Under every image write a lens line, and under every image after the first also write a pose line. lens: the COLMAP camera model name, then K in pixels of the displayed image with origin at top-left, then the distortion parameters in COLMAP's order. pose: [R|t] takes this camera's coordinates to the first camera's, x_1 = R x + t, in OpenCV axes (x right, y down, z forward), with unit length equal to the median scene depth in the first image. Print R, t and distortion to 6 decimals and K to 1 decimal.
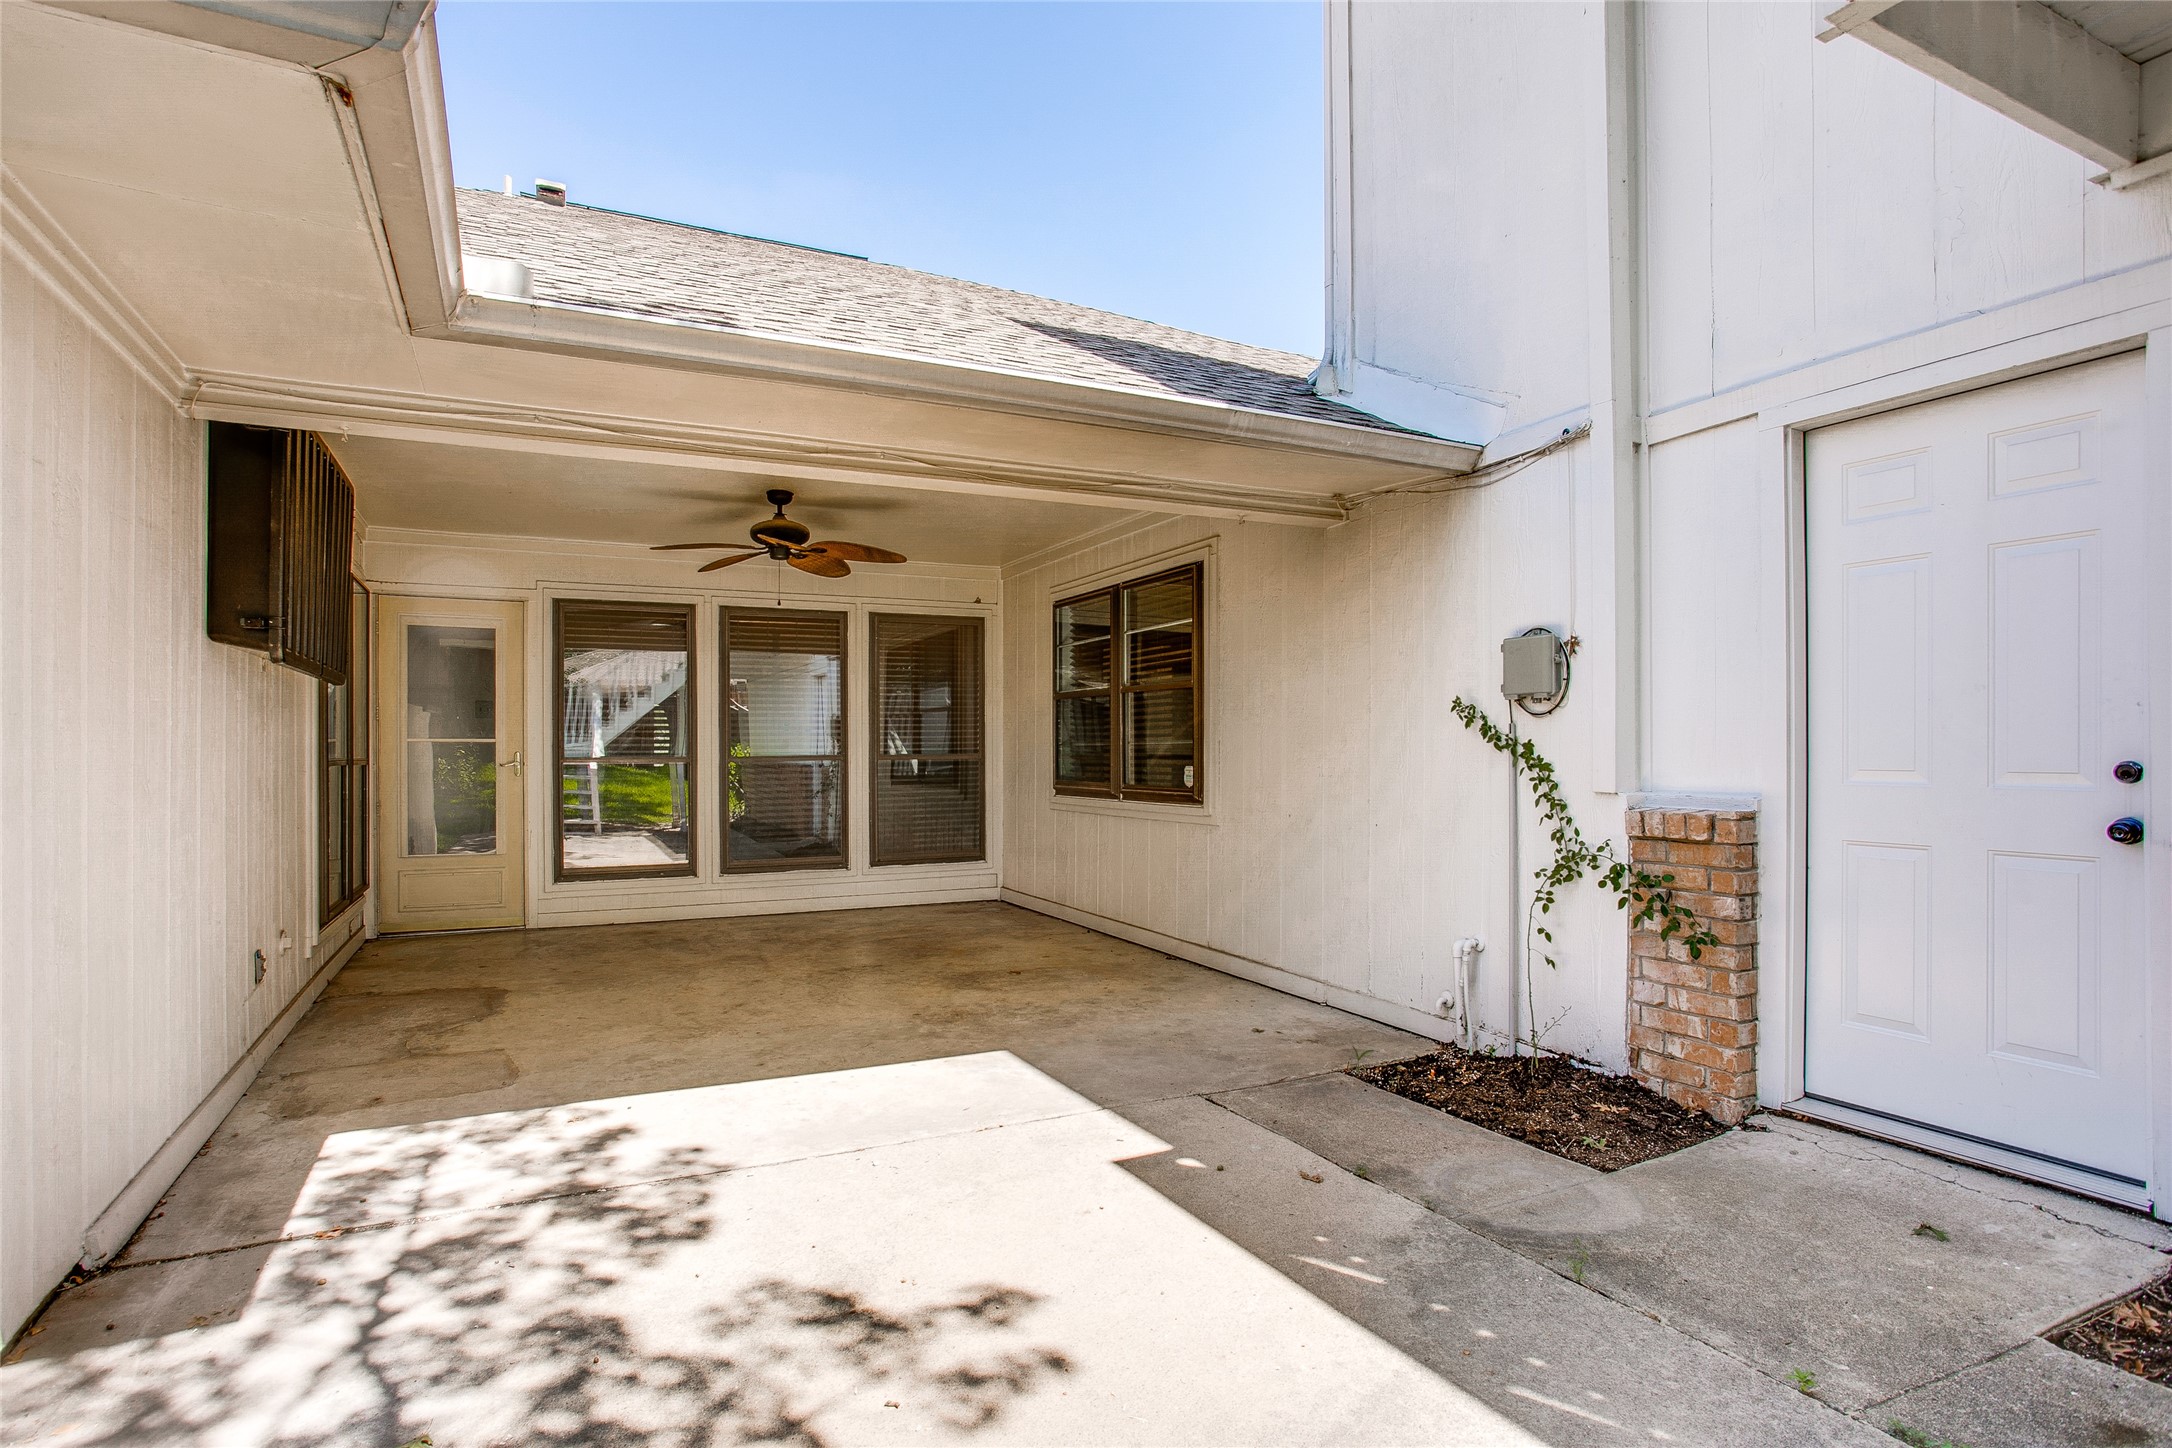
lens RADIAL K [[1071.7, 0, 1076.0], [0, 1071.7, 755.3], [0, 0, 1]] dist [-0.072427, 0.029650]
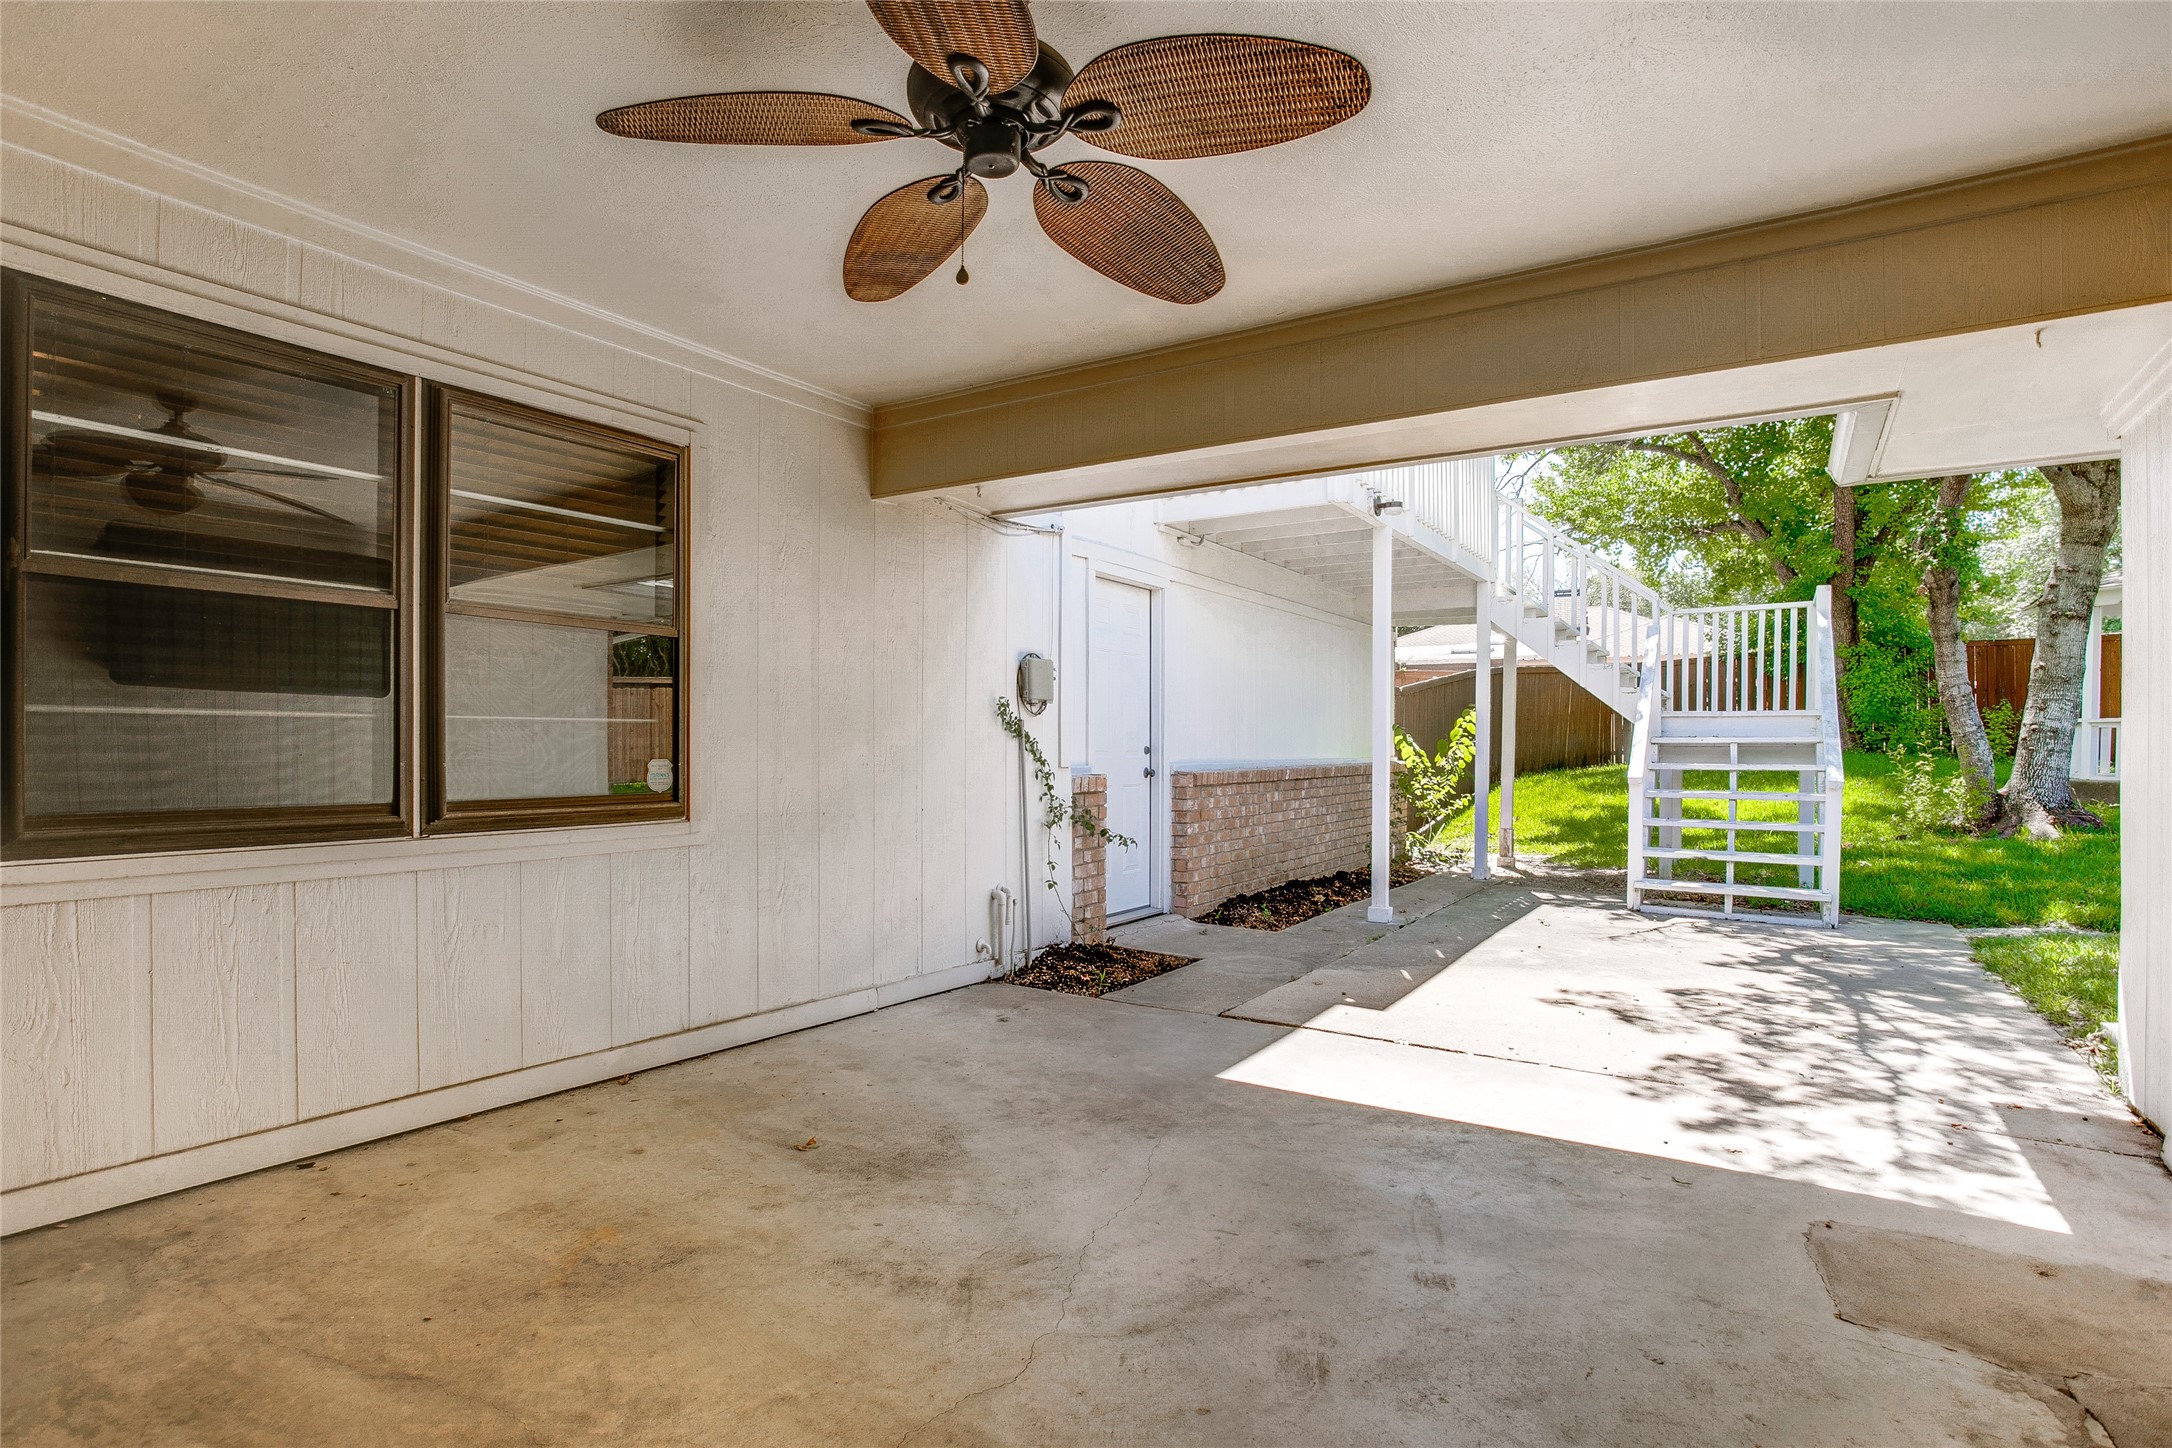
lens RADIAL K [[1071.7, 0, 1076.0], [0, 1071.7, 755.3], [0, 0, 1]] dist [-0.072427, 0.029650]
pose [[-0.473316, -0.015136, 0.880763, -1.135824], [0.001029, 0.999842, 0.017735, -0.003414], [-0.880892, 0.009300, -0.473225, 2.207446]]
